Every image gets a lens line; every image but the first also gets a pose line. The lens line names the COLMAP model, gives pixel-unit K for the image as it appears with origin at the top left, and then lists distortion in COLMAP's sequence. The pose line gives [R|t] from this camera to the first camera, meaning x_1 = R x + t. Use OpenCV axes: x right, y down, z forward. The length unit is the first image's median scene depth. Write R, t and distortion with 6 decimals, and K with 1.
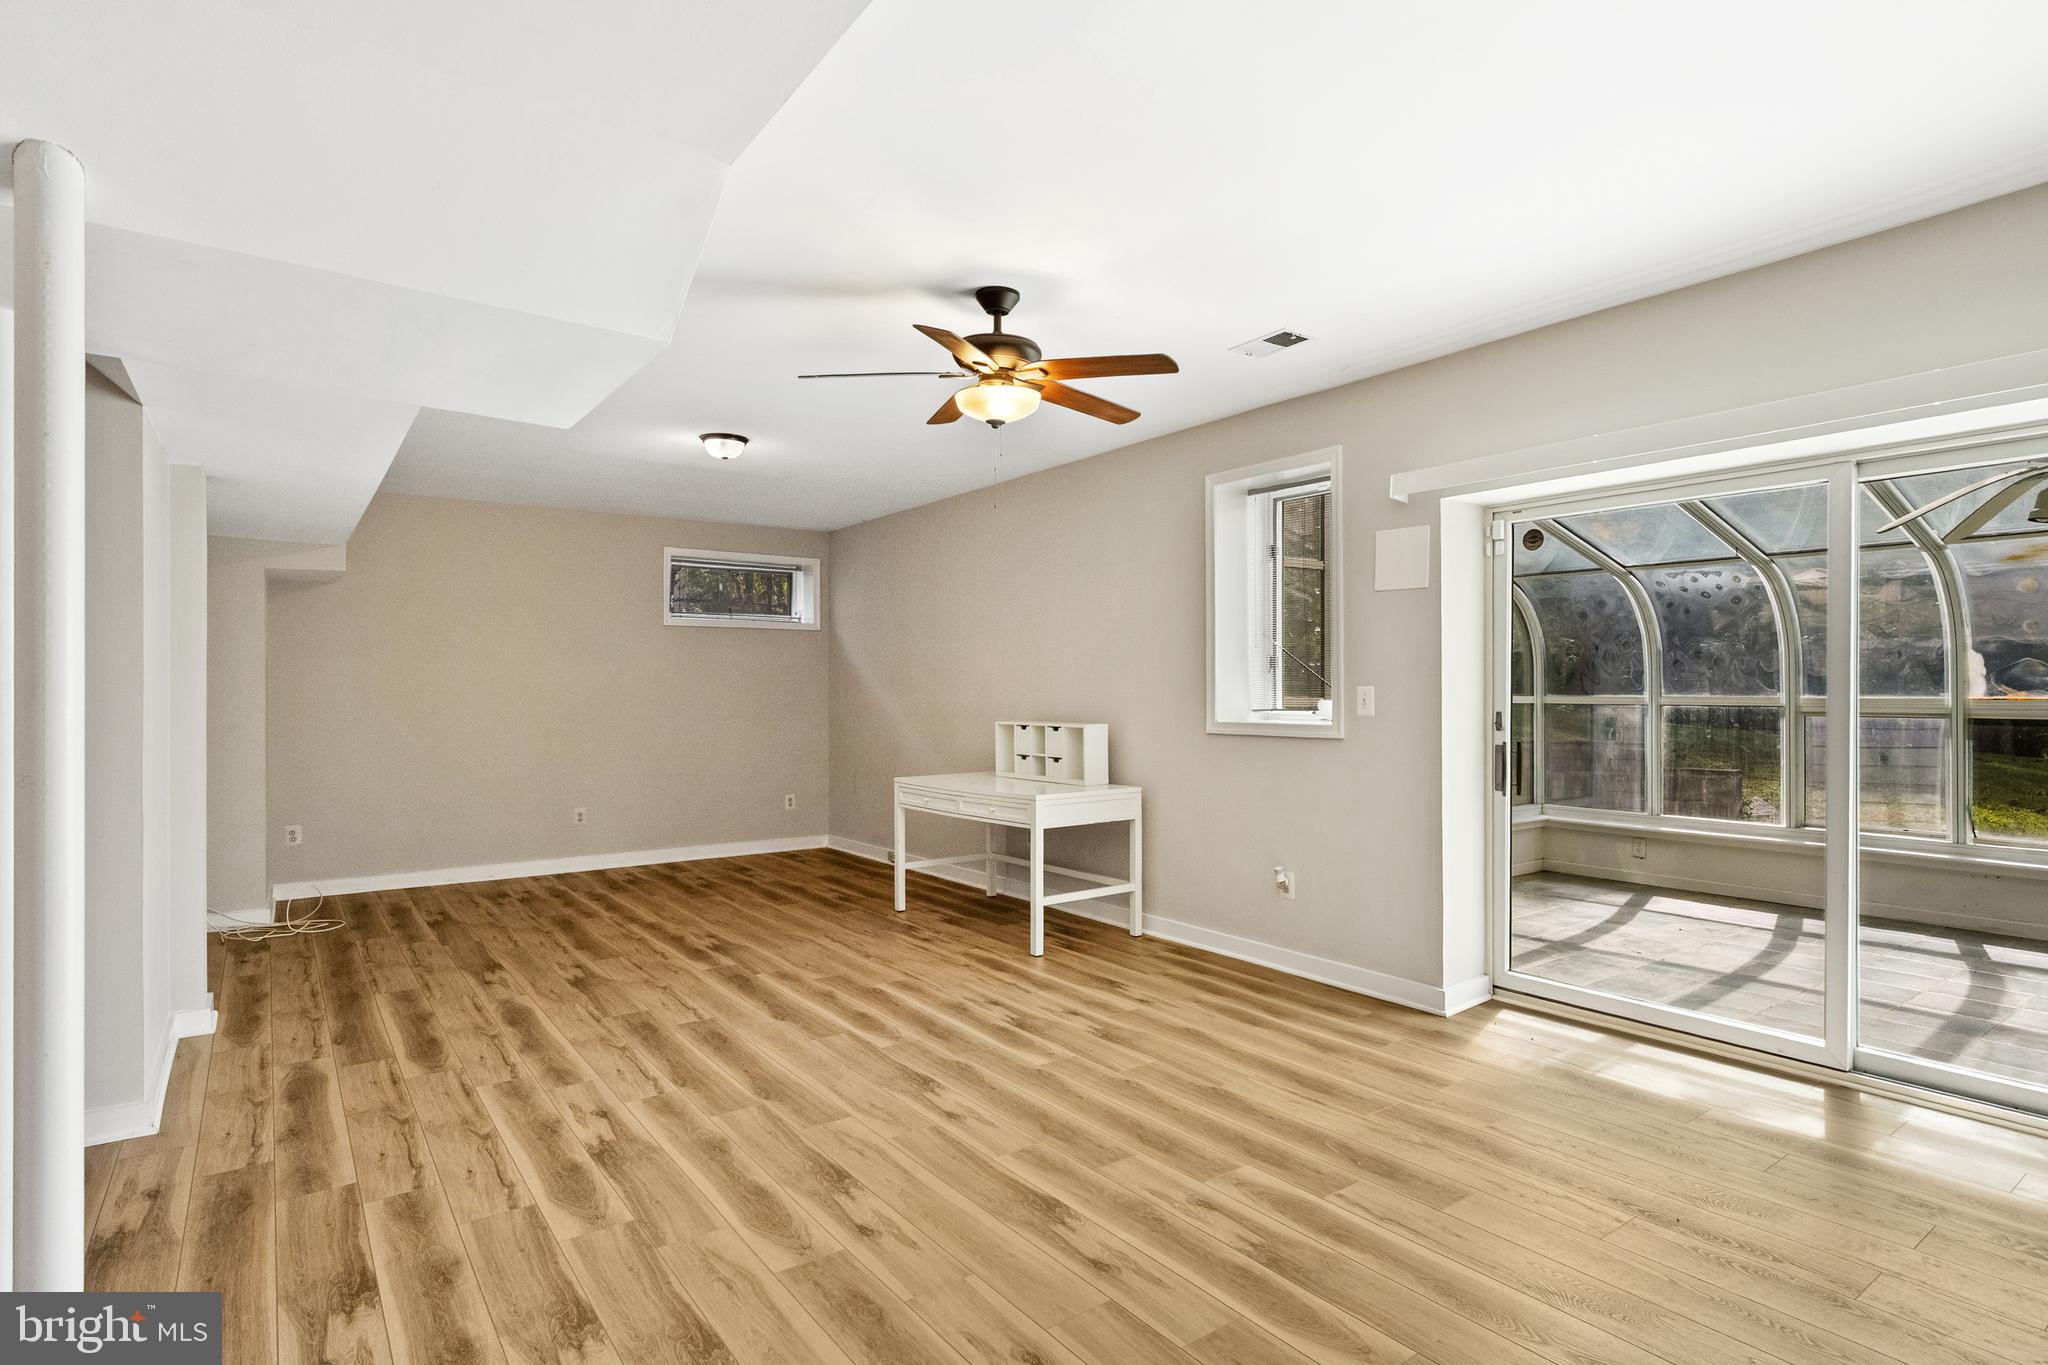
lens RADIAL K [[1046.0, 0, 1032.9], [0, 1046.0, 689.0], [0, 0, 1]] dist [0.002357, 0.000452]
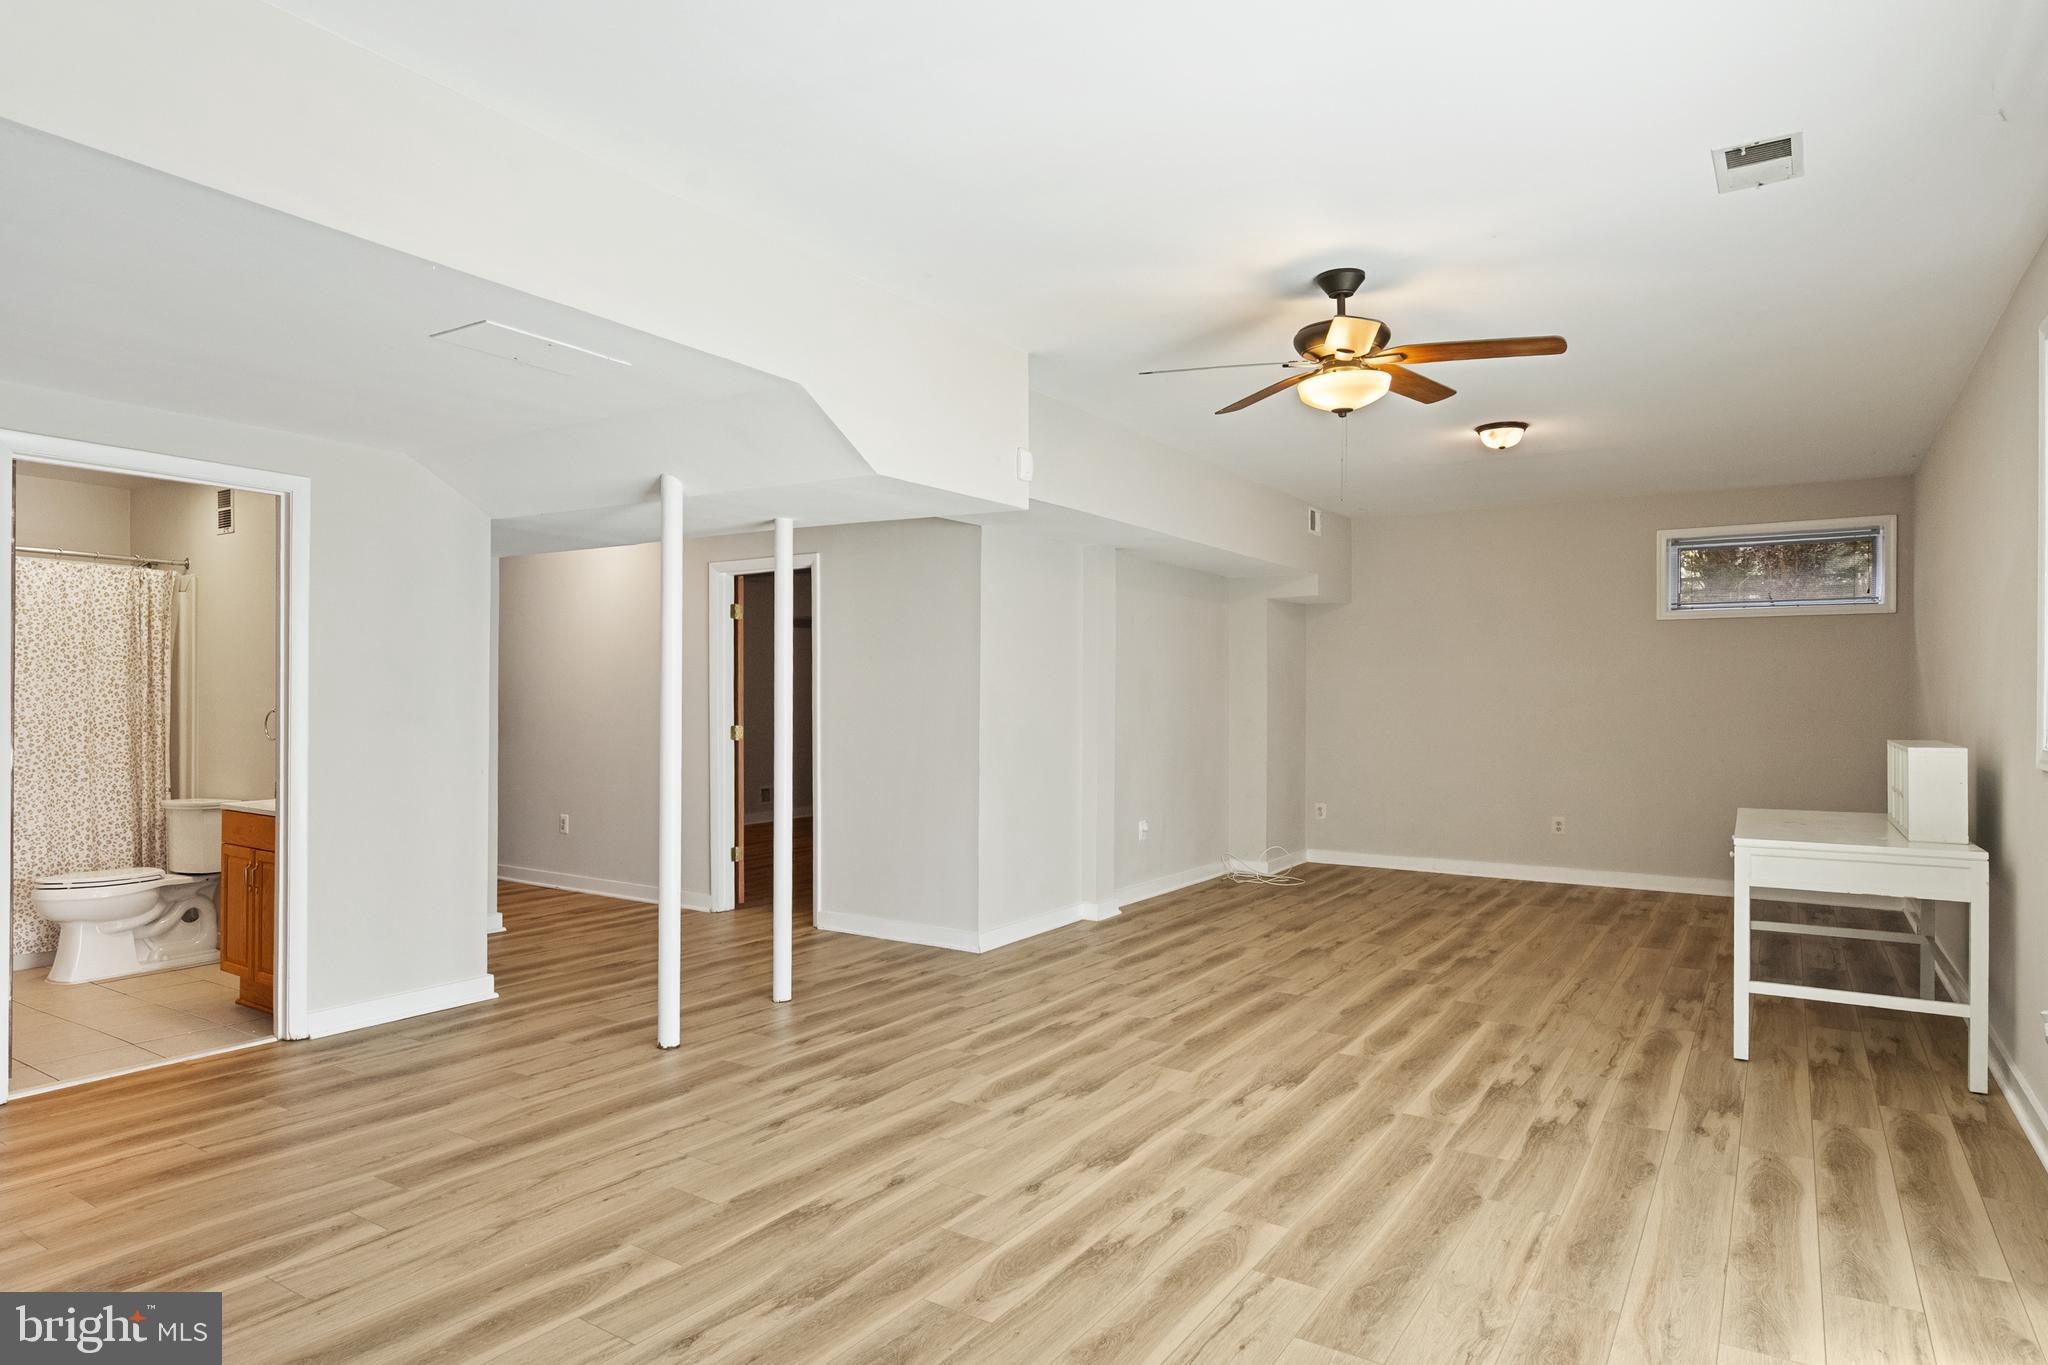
lens RADIAL K [[1175.0, 0, 1029.4], [0, 1175.0, 691.6], [0, 0, 1]] dist [0.001888, -0.000460]
pose [[0.347429, -0.000767, -0.937706, 0.853282], [-0.000783, 0.999999, -0.001108, 0.000907], [0.937706, 0.001119, 0.347428, 0.357499]]
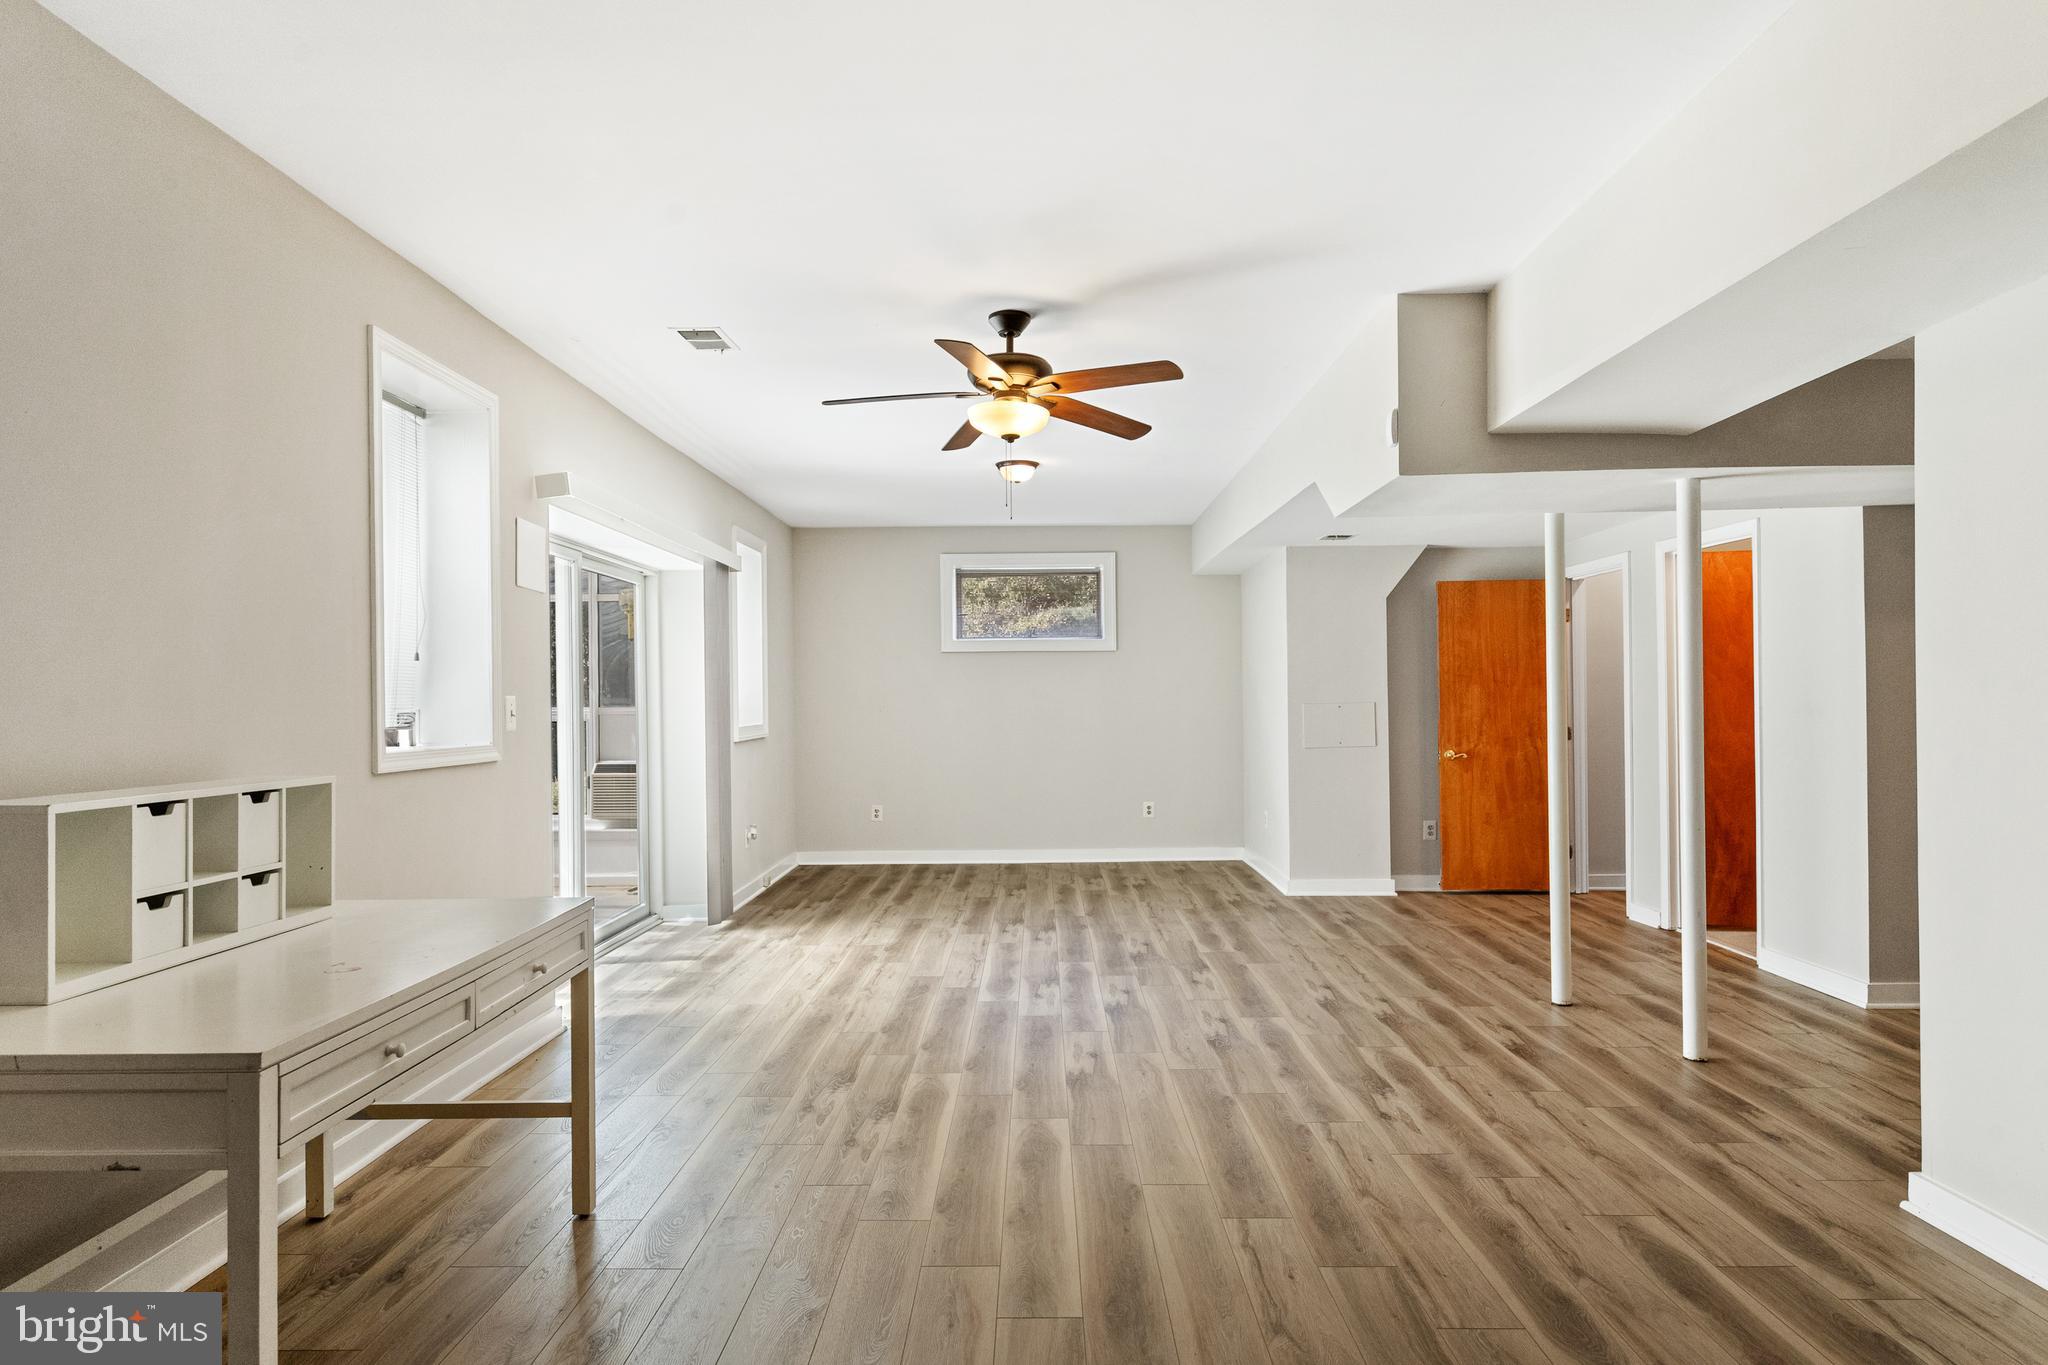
lens RADIAL K [[1192.2, 0, 1029.6], [0, 1192.2, 690.2], [0, 0, 1]] dist [0.004911, 0.003071]
pose [[-0.797200, 0.017224, 0.603470, -0.751574], [0.010976, 0.999841, -0.014038, 0.013015], [-0.603616, -0.004567, -0.797262, 1.902641]]
